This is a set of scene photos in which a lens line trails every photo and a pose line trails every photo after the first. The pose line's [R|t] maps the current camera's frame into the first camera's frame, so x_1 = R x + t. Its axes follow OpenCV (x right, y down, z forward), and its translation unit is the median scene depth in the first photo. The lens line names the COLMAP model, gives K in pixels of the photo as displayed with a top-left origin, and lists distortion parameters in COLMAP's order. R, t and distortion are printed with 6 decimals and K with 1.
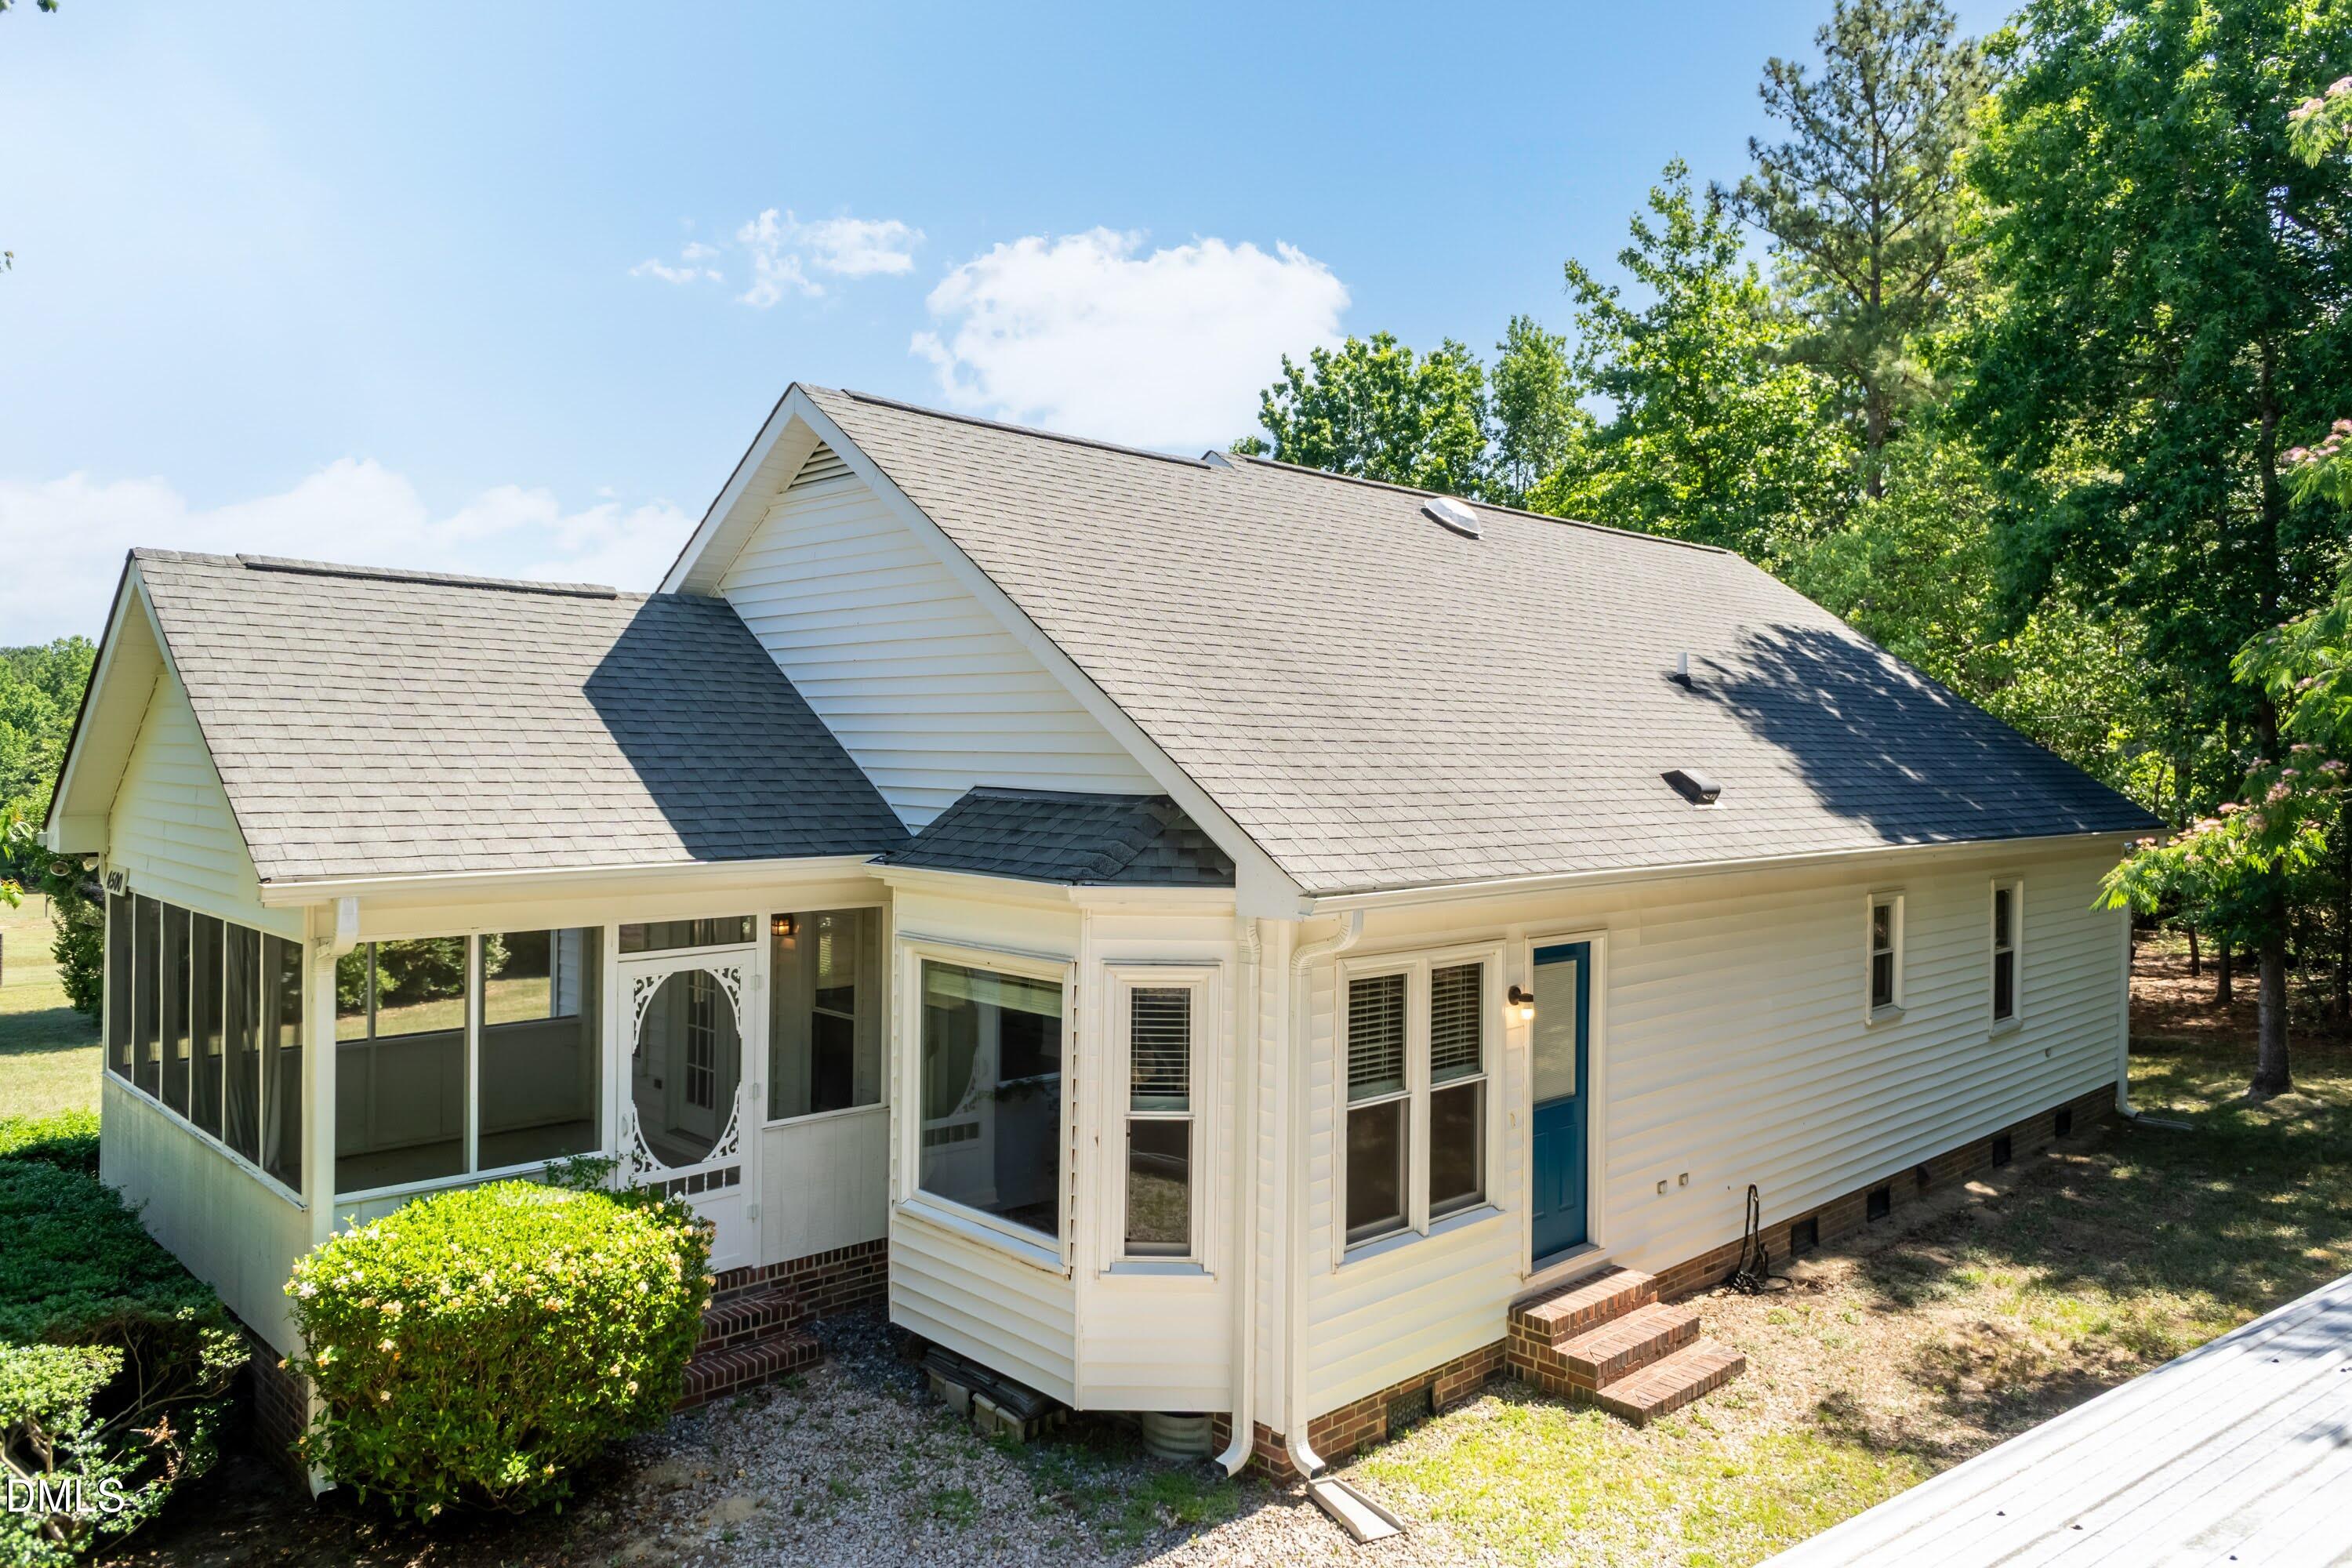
lens RADIAL K [[1615.1, 0, 1177.0], [0, 1615.1, 781.2], [0, 0, 1]] dist [0.005616, 0.001005]
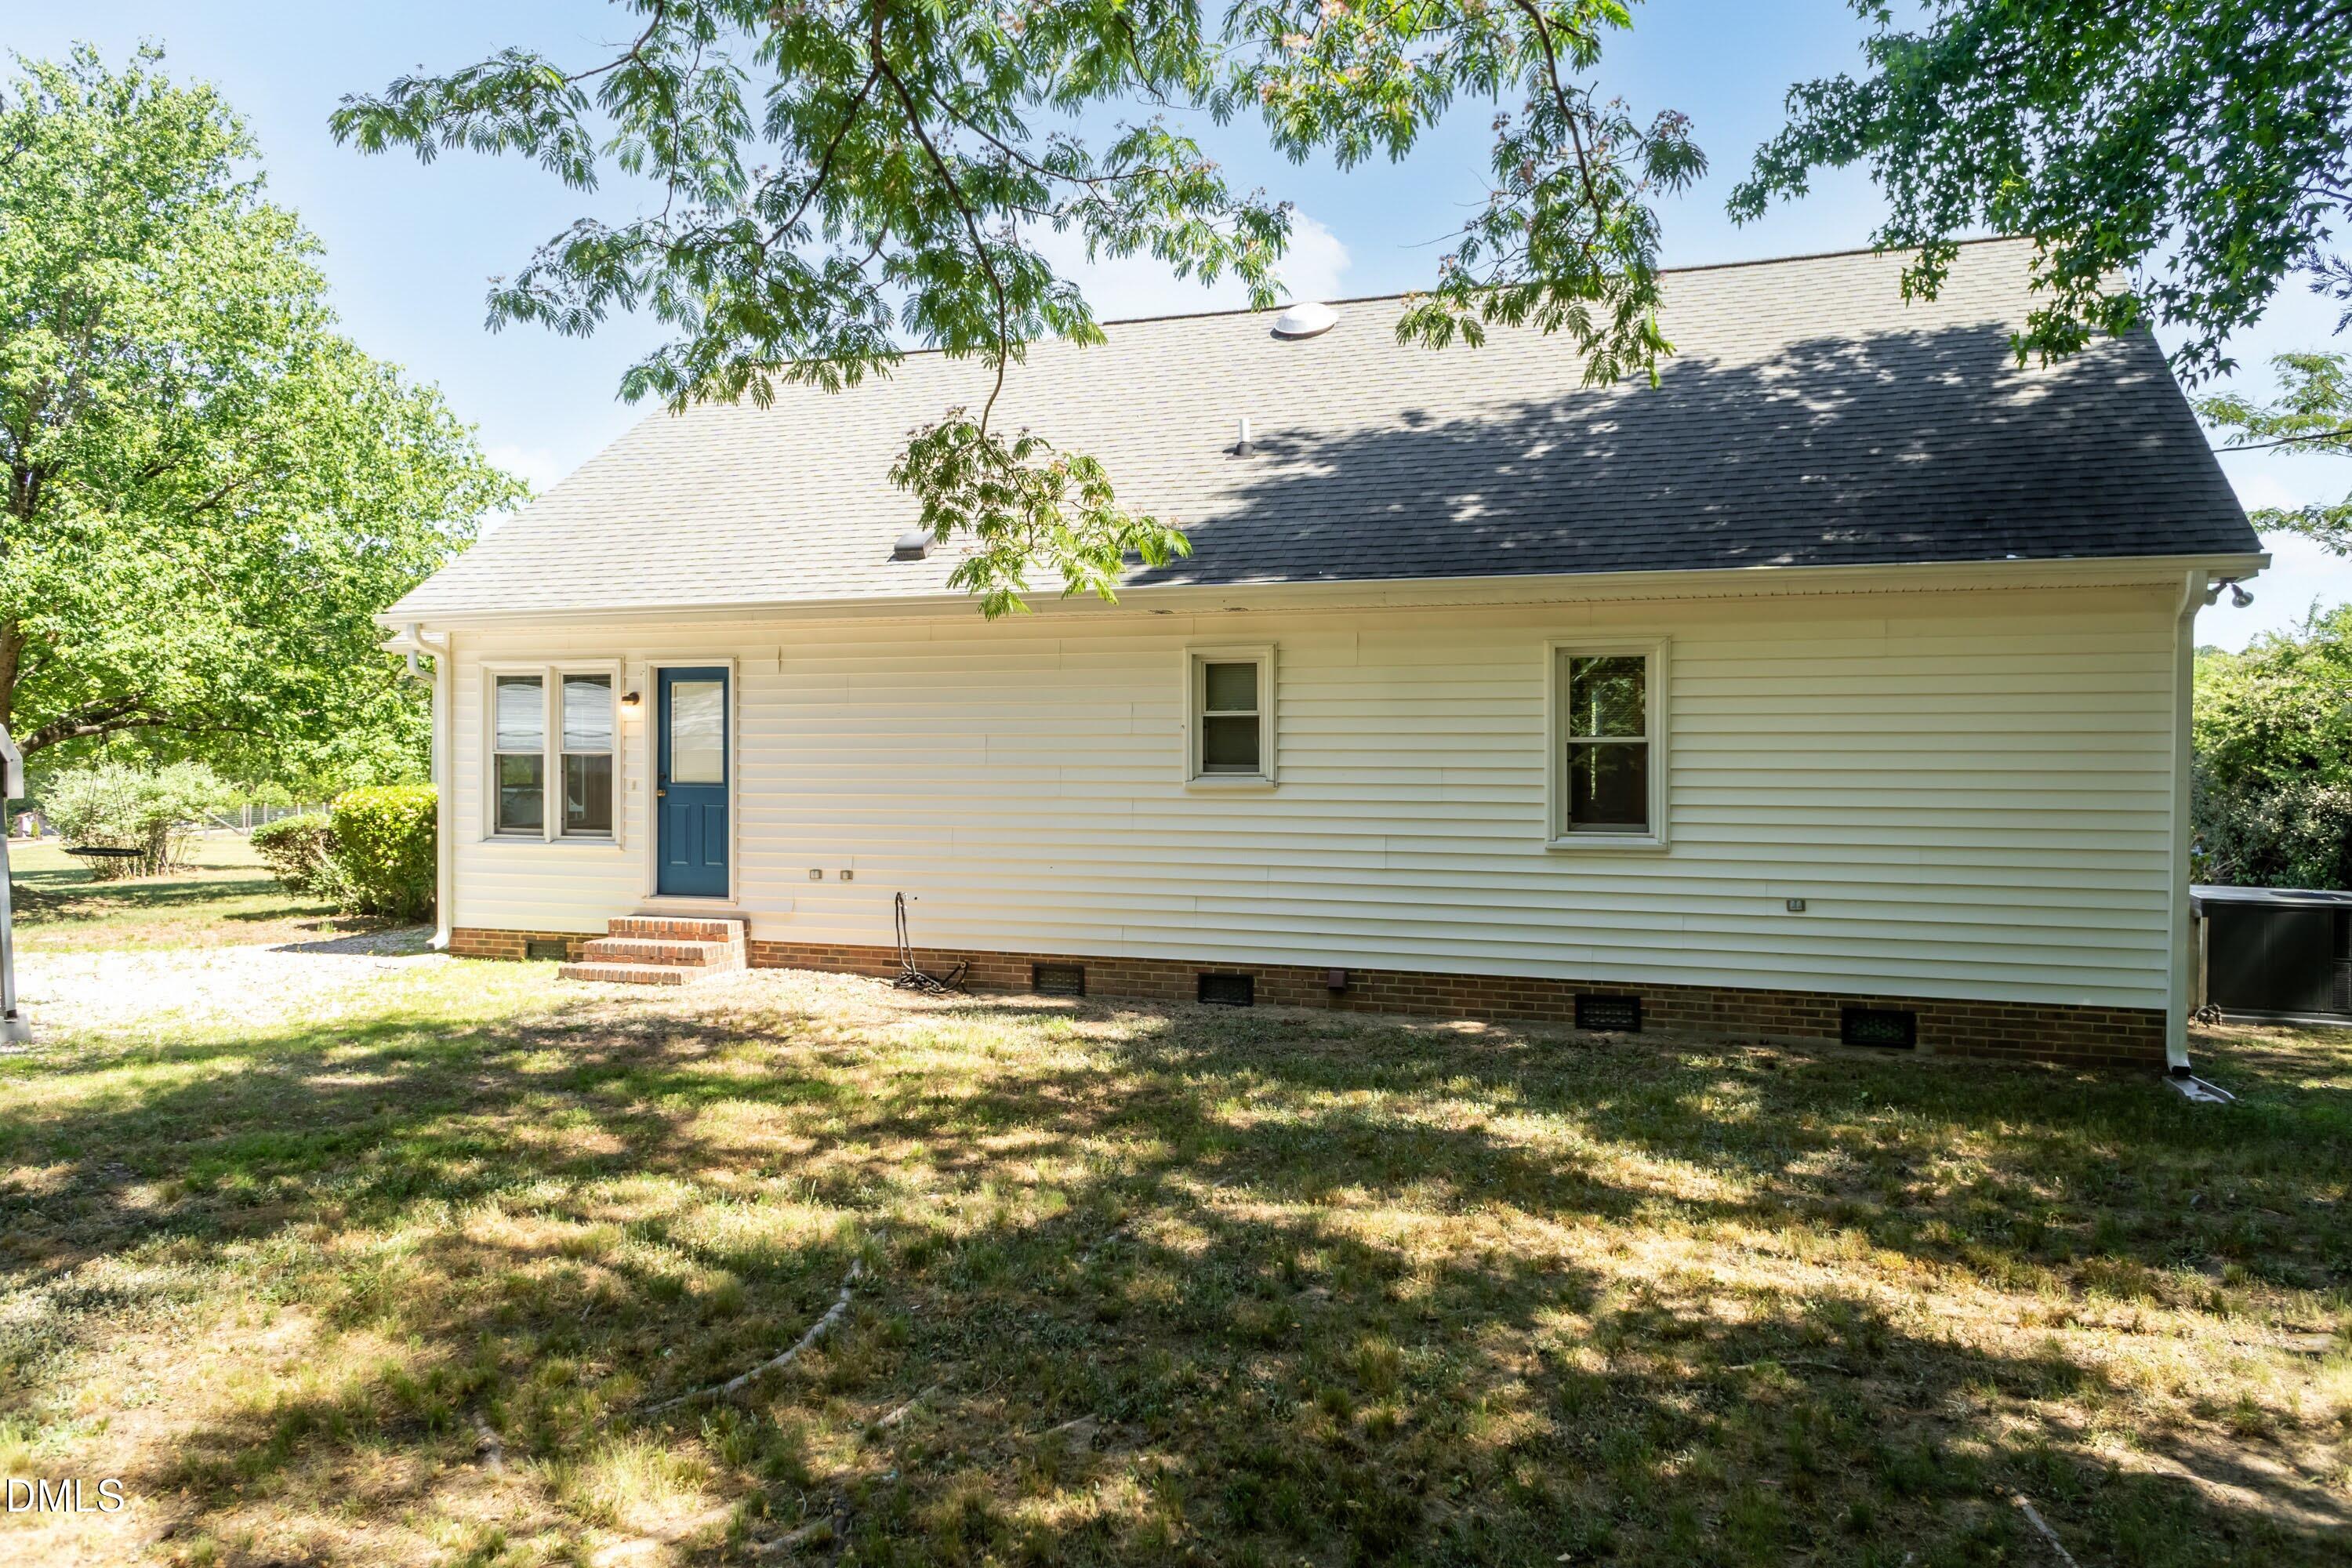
lens RADIAL K [[1615.1, 0, 1177.9], [0, 1615.1, 775.6], [0, 0, 1]] dist [0.005616, 0.001005]
pose [[0.444252, 0.017752, -0.895726, 1.738754], [0.001522, 0.999787, 0.020569, 0.174705], [0.895901, -0.010501, 0.444130, 0.808090]]
